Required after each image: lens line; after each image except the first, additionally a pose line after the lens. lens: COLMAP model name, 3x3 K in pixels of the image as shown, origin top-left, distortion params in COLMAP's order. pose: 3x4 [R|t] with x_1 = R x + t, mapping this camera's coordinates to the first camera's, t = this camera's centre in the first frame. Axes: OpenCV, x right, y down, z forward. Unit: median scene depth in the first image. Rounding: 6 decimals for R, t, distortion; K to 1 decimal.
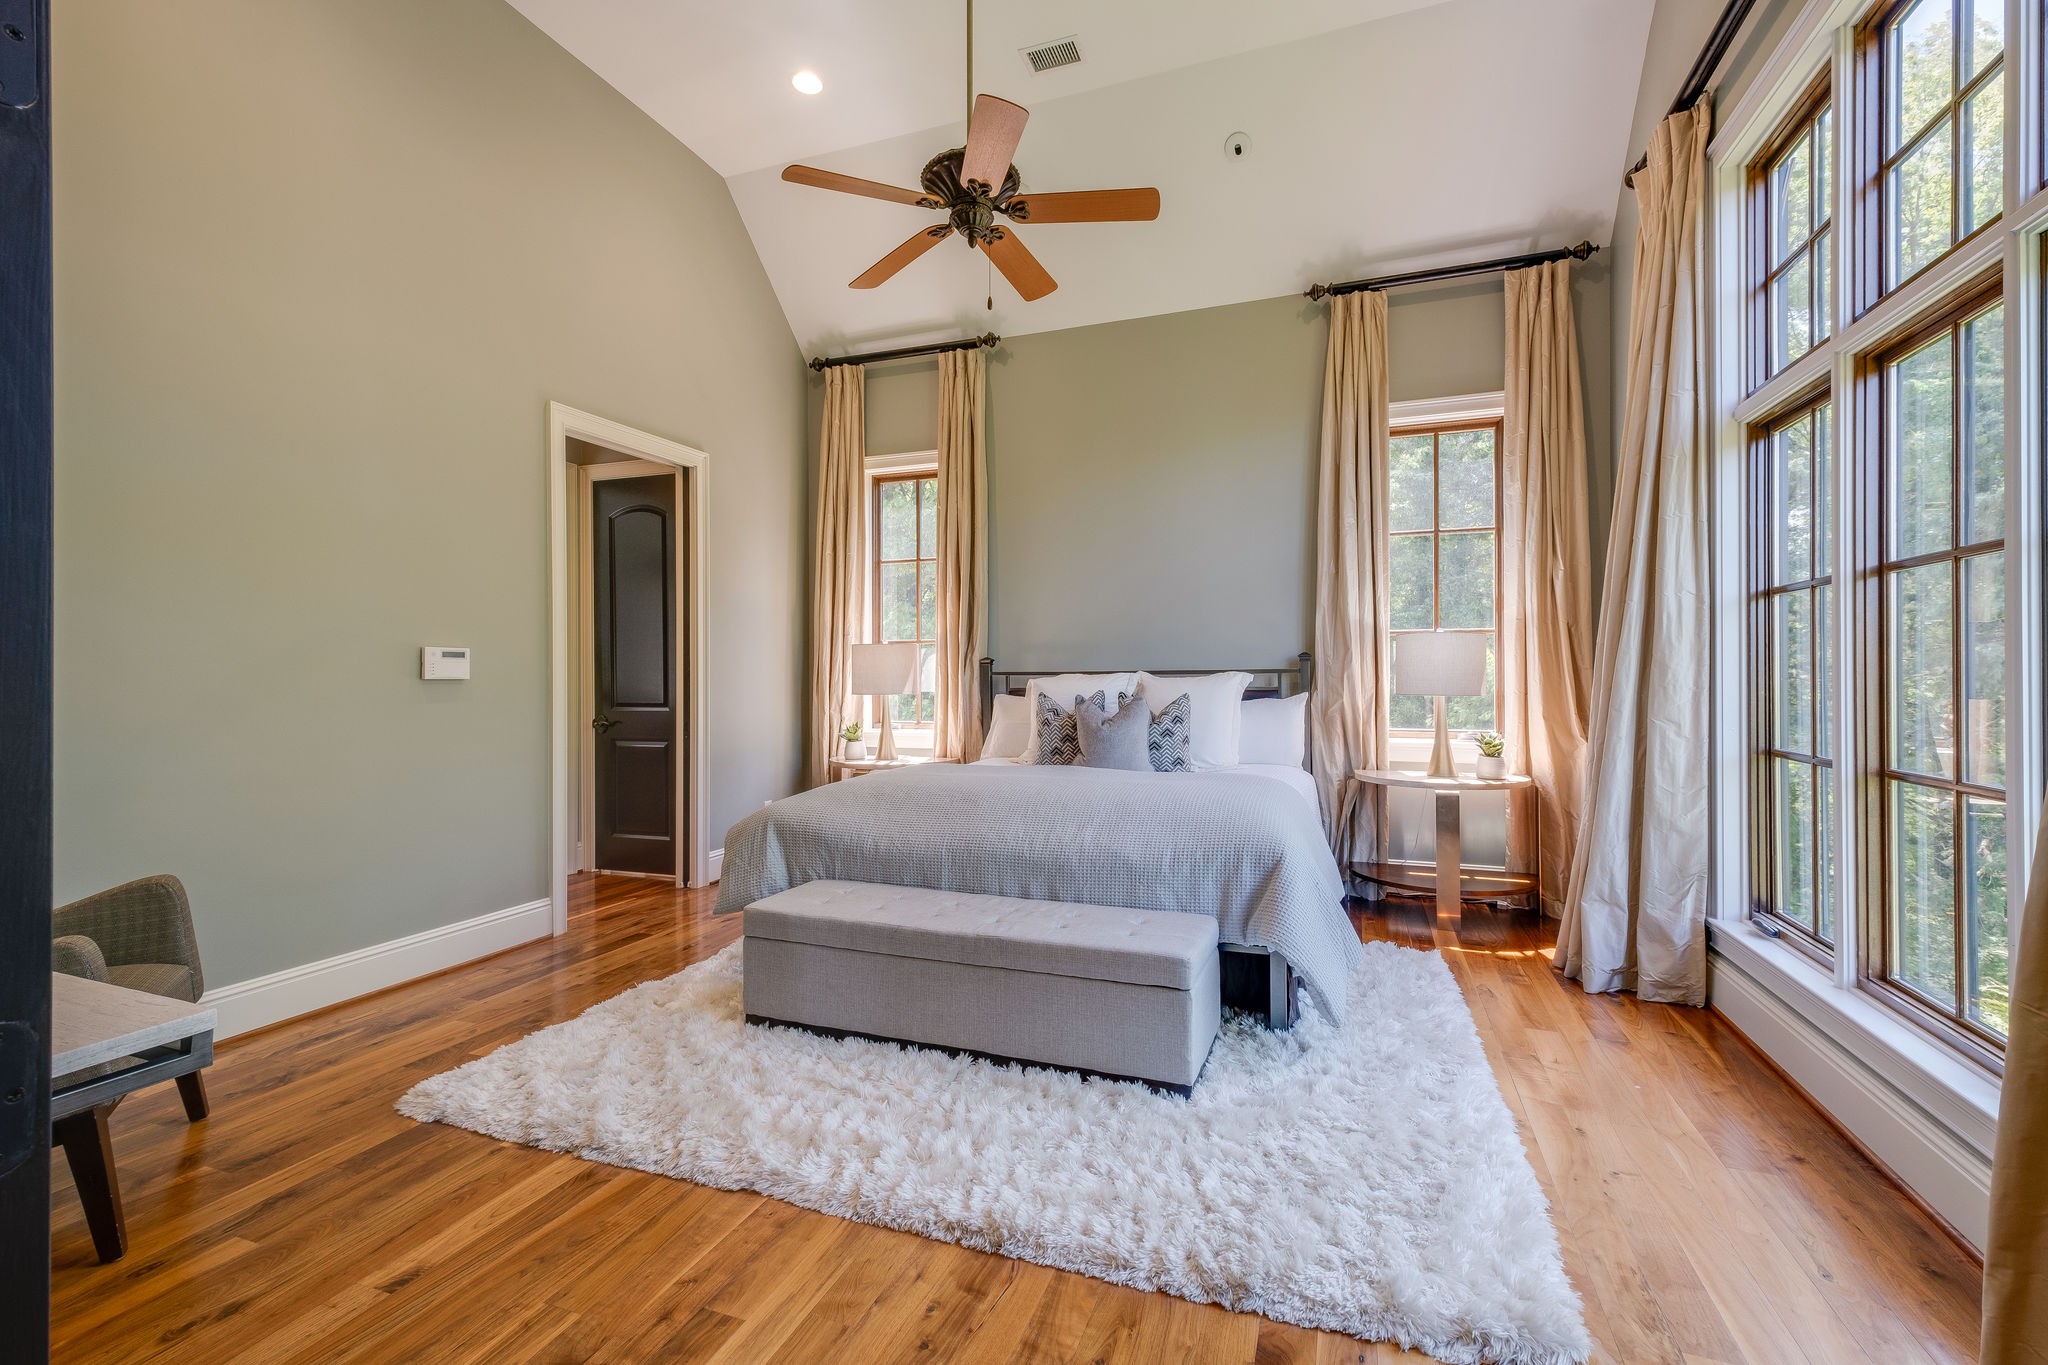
lens RADIAL K [[917.5, 0, 1015.7], [0, 917.5, 674.9], [0, 0, 1]] dist [0.005213, 0.000219]
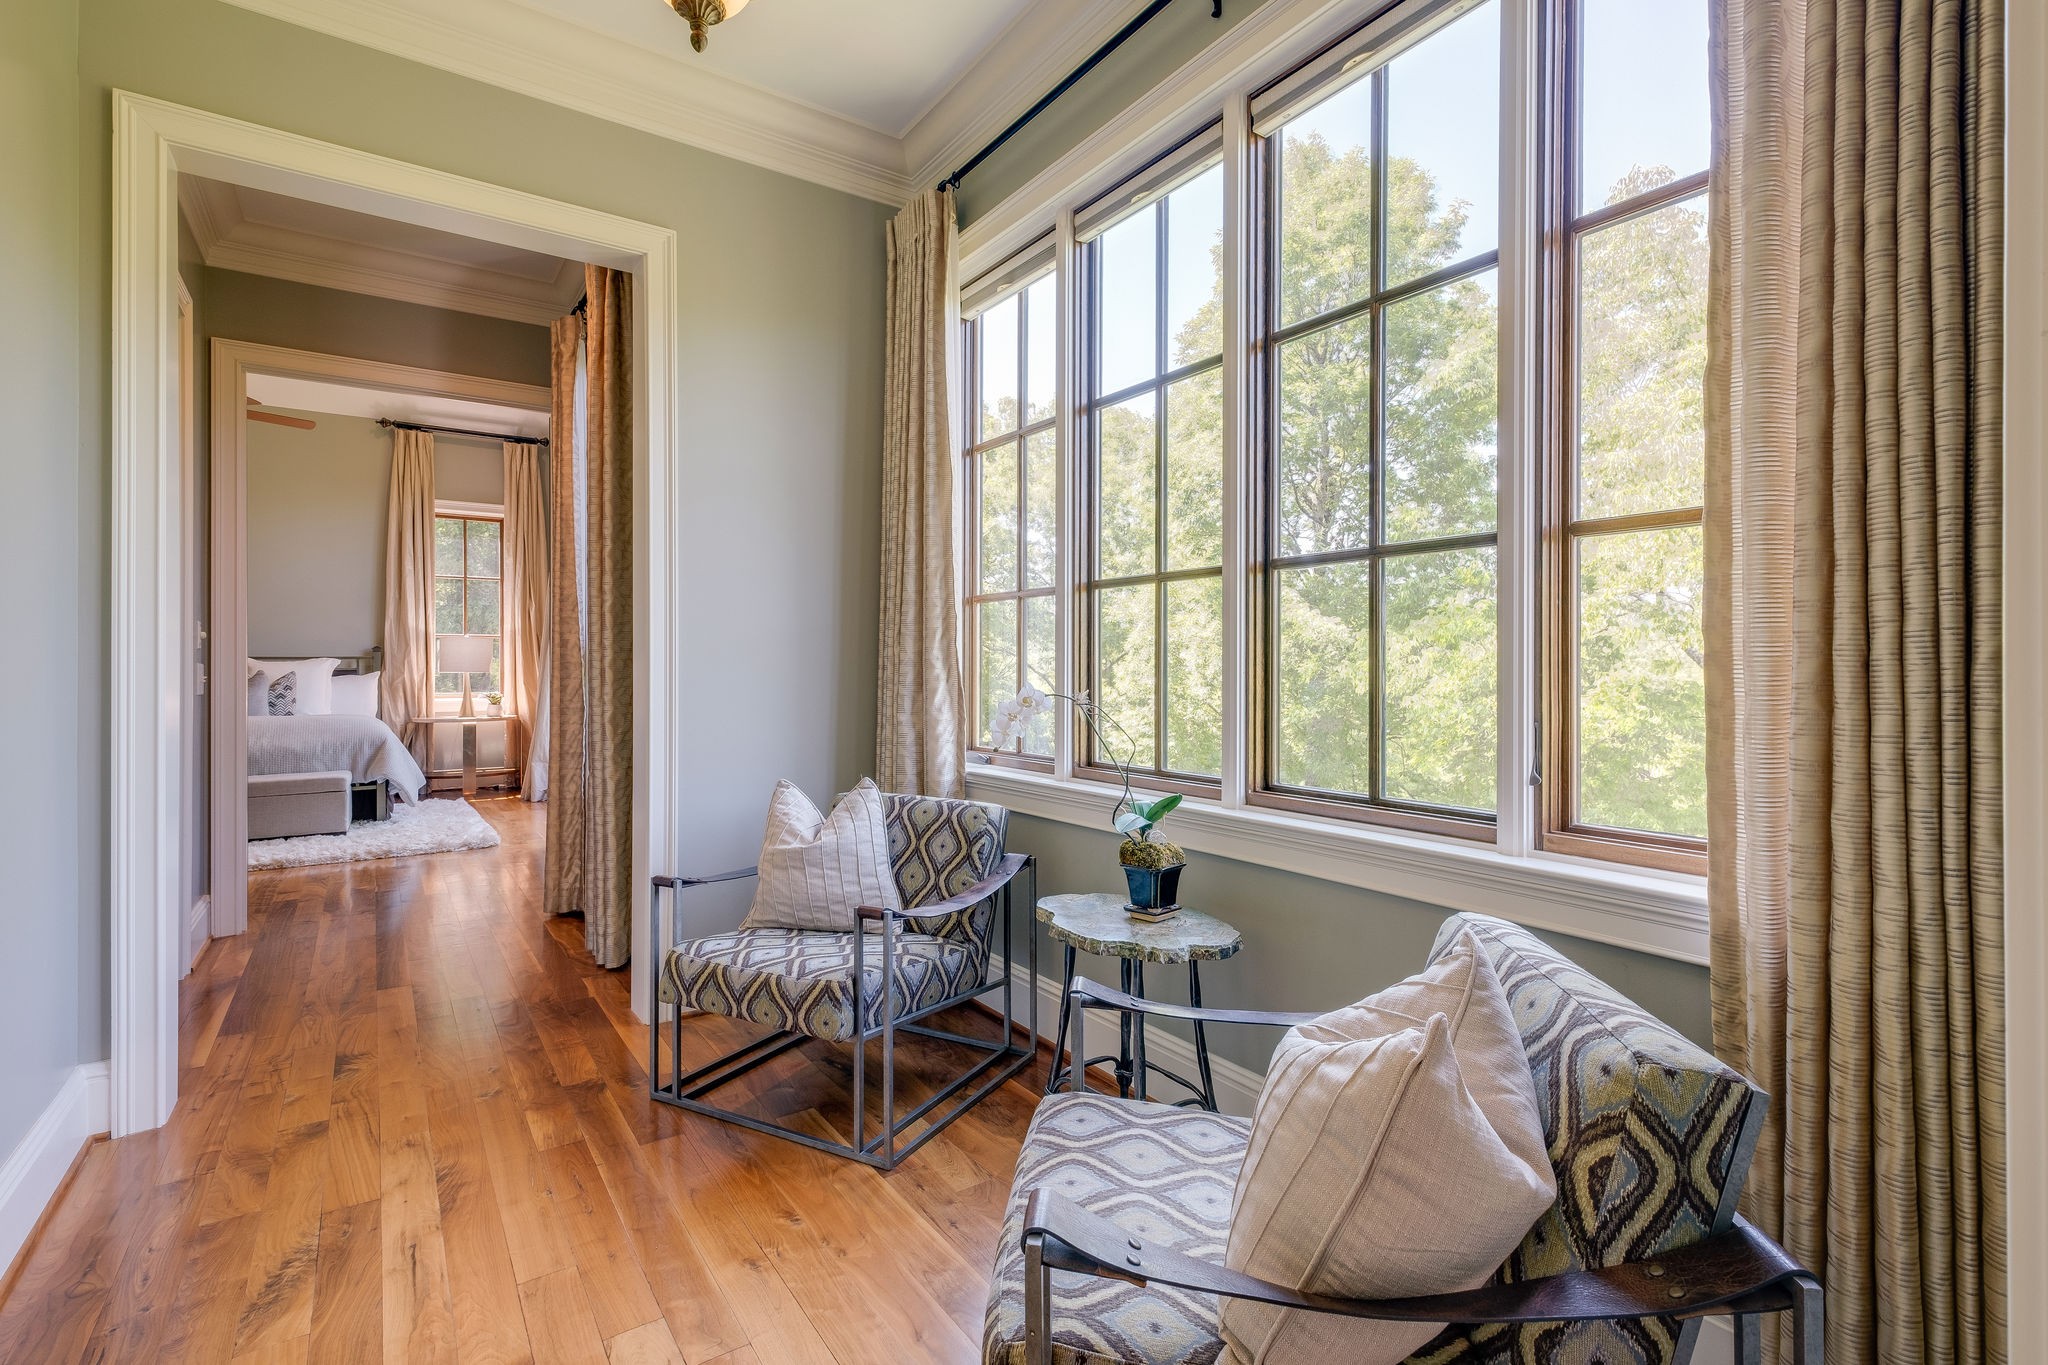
lens RADIAL K [[917.5, 0, 1018.2], [0, 917.5, 667.9], [0, 0, 1]] dist [0.005213, 0.000219]
pose [[0.573326, 0.001477, 0.819326, -0.375744], [-0.002942, 0.999996, 0.000256, 0.009837], [-0.819322, -0.002557, 0.573328, -0.877995]]
